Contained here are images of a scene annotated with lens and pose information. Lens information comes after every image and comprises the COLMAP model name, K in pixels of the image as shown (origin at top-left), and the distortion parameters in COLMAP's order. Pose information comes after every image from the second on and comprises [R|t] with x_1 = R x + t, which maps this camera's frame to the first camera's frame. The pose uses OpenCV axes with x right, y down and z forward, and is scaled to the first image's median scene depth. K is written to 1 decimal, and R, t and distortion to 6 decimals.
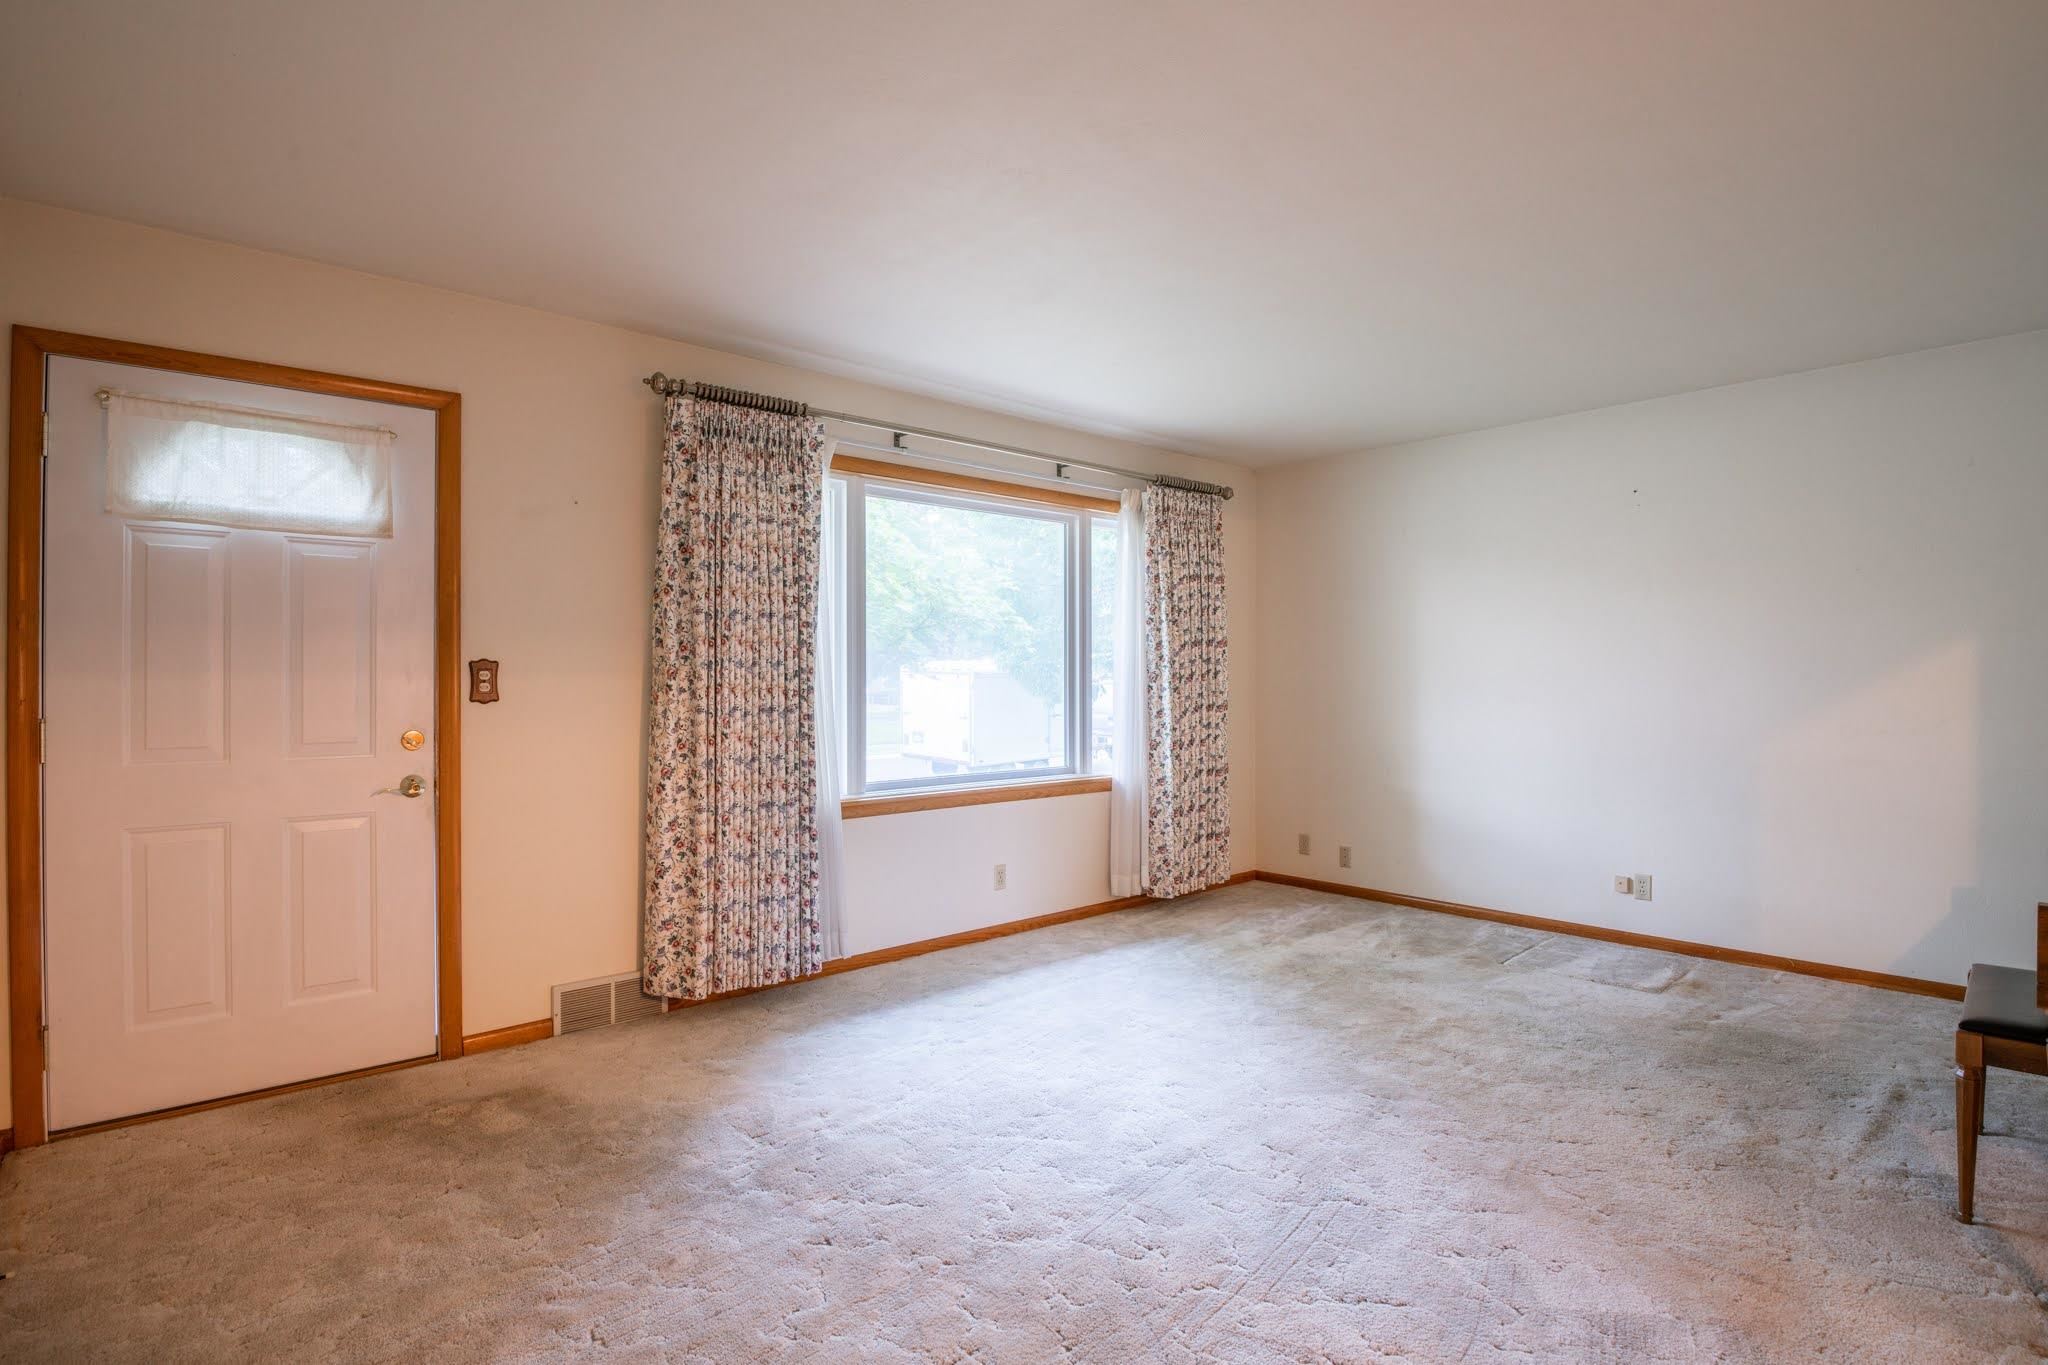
lens RADIAL K [[1008.6, 0, 1023.4], [0, 1008.6, 679.4], [0, 0, 1]] dist [-0.024148, -0.004165]
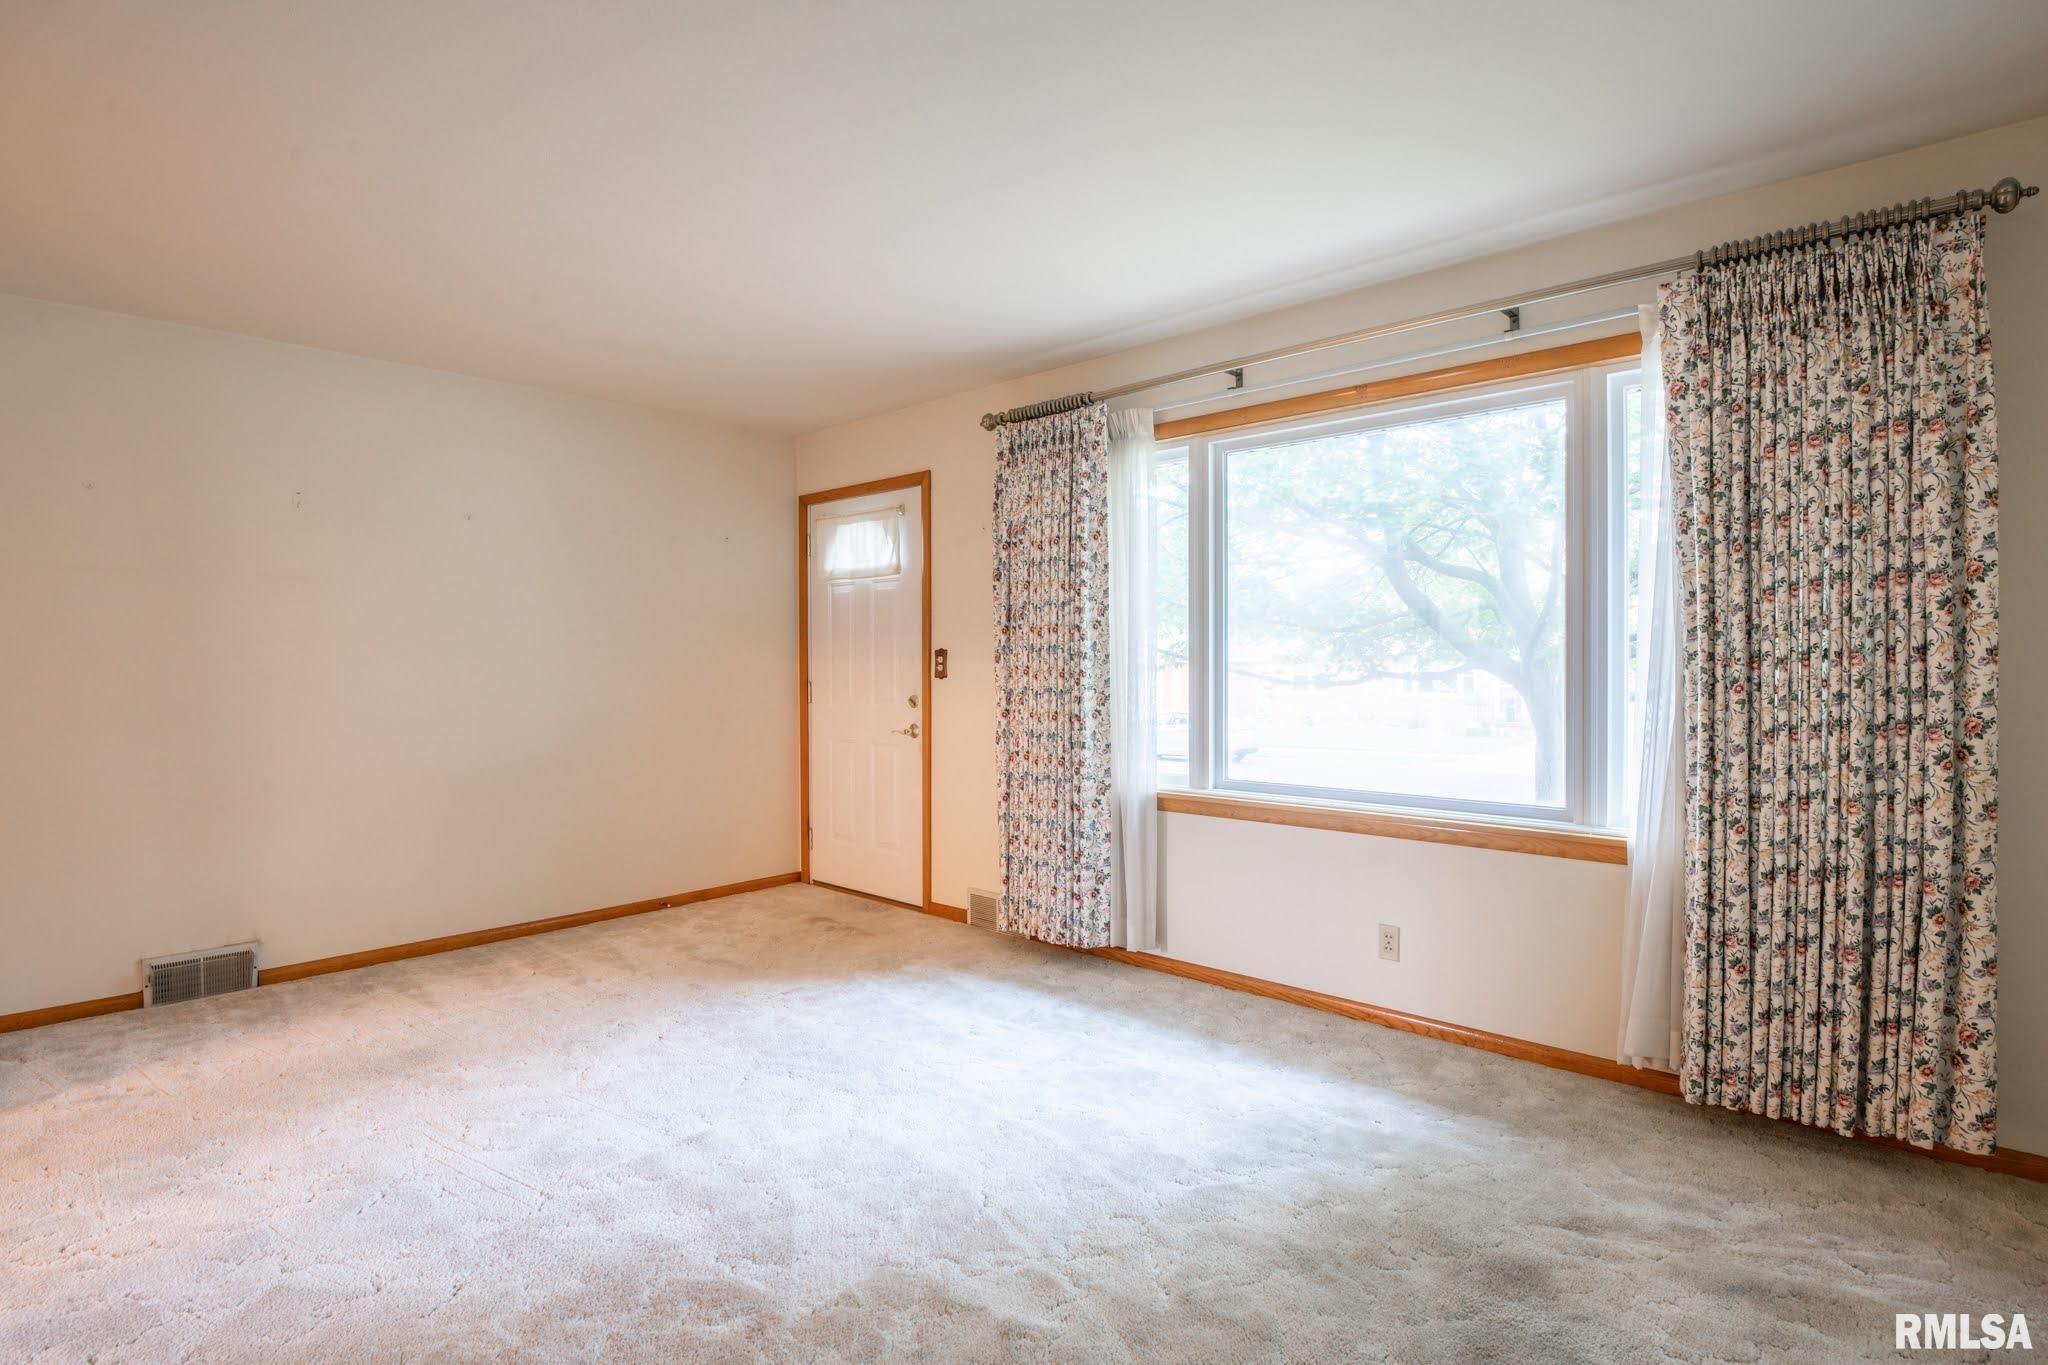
lens RADIAL K [[1008.6, 0, 1023.0], [0, 1008.6, 679.0], [0, 0, 1]] dist [-0.024148, -0.004165]
pose [[0.102436, 0.017979, -0.994577, 0.859692], [0.002617, 0.999828, 0.018343, -0.002119], [0.994736, -0.004482, 0.102372, 0.897187]]
